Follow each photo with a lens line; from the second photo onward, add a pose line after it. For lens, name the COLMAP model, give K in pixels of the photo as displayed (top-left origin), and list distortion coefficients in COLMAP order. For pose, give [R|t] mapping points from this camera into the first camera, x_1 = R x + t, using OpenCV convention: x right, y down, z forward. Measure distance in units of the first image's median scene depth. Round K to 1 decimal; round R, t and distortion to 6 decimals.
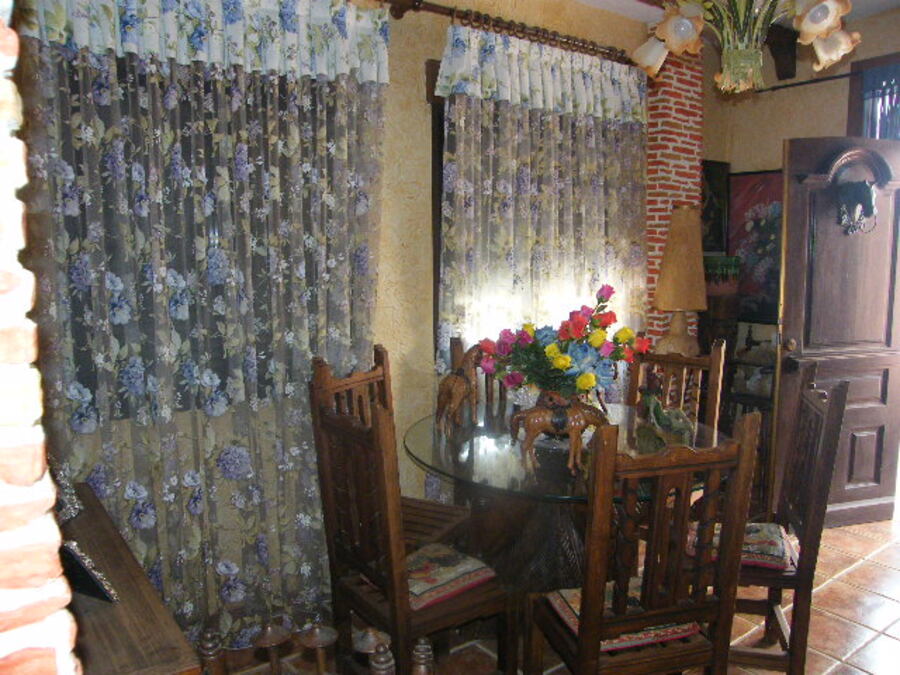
lens RADIAL K [[720.1, 0, 456.0], [0, 720.1, 340.5], [0, 0, 1]] dist [-0.135971, 0.110481]
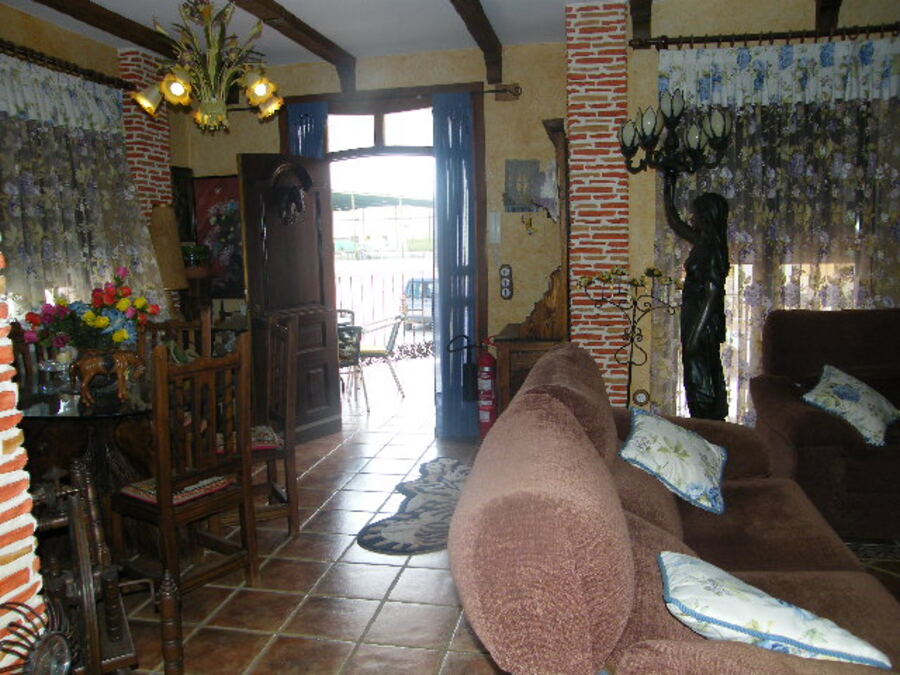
lens RADIAL K [[720.1, 0, 443.7], [0, 720.1, 337.0], [0, 0, 1]] dist [-0.135971, 0.110481]
pose [[0.749530, -0.106124, 0.653408, -0.129305], [0.108504, 0.993412, 0.036880, 0.044066], [-0.653017, 0.043255, 0.756107, -0.221732]]
